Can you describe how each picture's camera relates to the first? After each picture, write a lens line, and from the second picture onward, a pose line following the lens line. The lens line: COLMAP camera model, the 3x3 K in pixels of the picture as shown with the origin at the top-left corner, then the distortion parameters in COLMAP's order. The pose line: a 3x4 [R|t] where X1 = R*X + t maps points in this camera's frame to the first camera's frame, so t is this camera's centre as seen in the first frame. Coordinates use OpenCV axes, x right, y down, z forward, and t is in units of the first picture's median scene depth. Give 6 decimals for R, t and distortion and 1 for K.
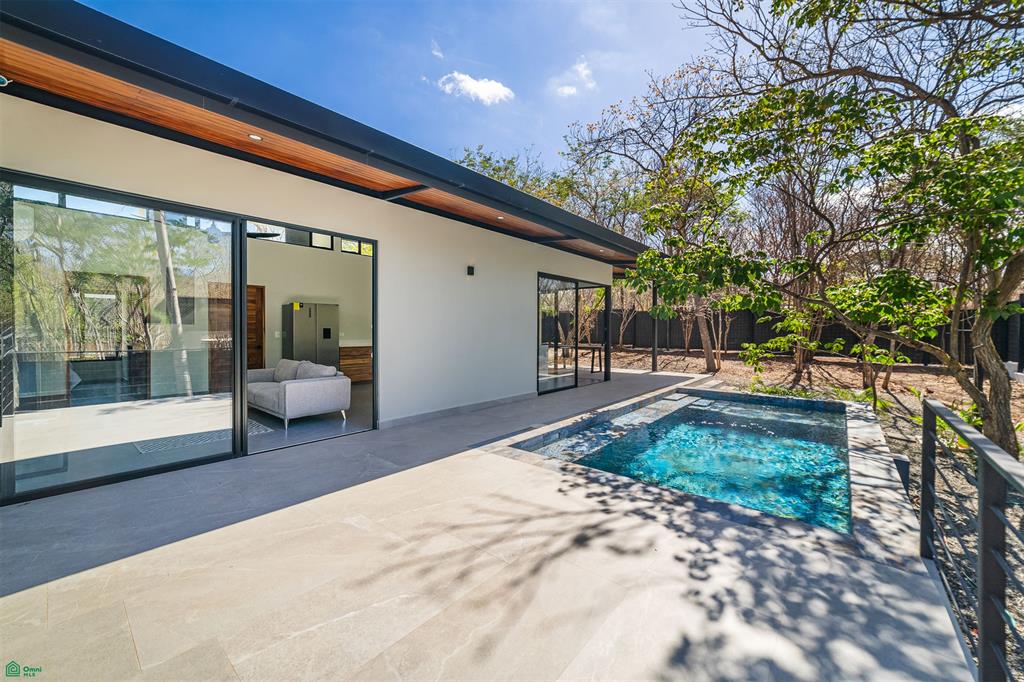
lens RADIAL K [[396.9, 0, 502.4], [0, 396.9, 336.5], [0, 0, 1]] dist [-0.003368, 0.001535]
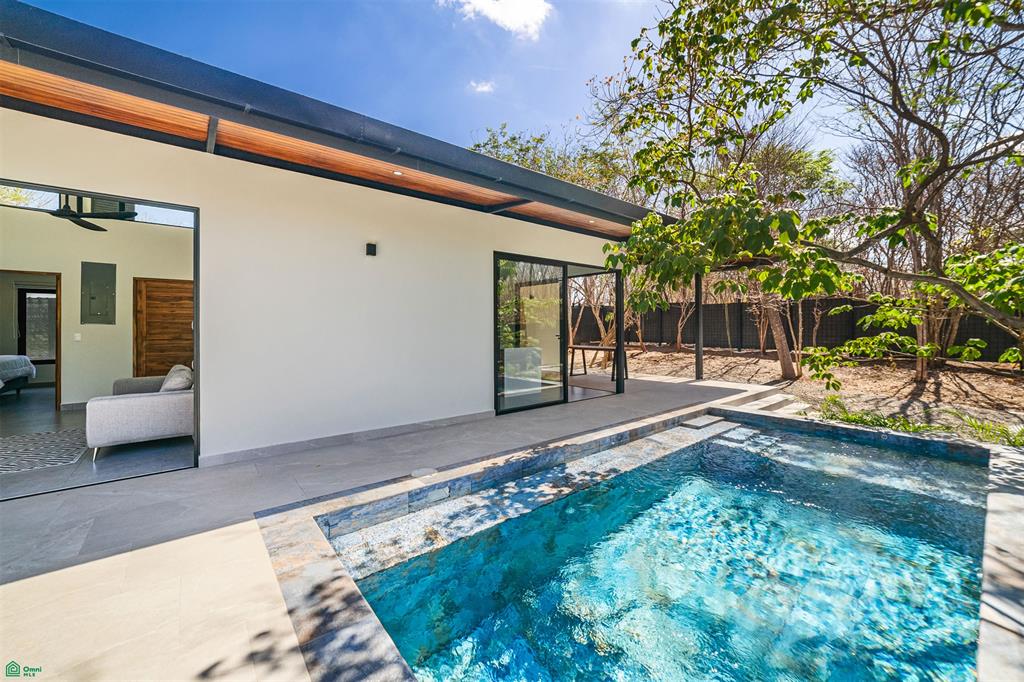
lens RADIAL K [[396.9, 0, 512.0], [0, 396.9, 324.0], [0, 0, 1]] dist [-0.003368, 0.001535]
pose [[0.983291, -0.009580, -0.181791, 0.253203], [0.004817, 0.999634, -0.026624, -0.003545], [0.181979, 0.025303, 0.982977, 0.257875]]
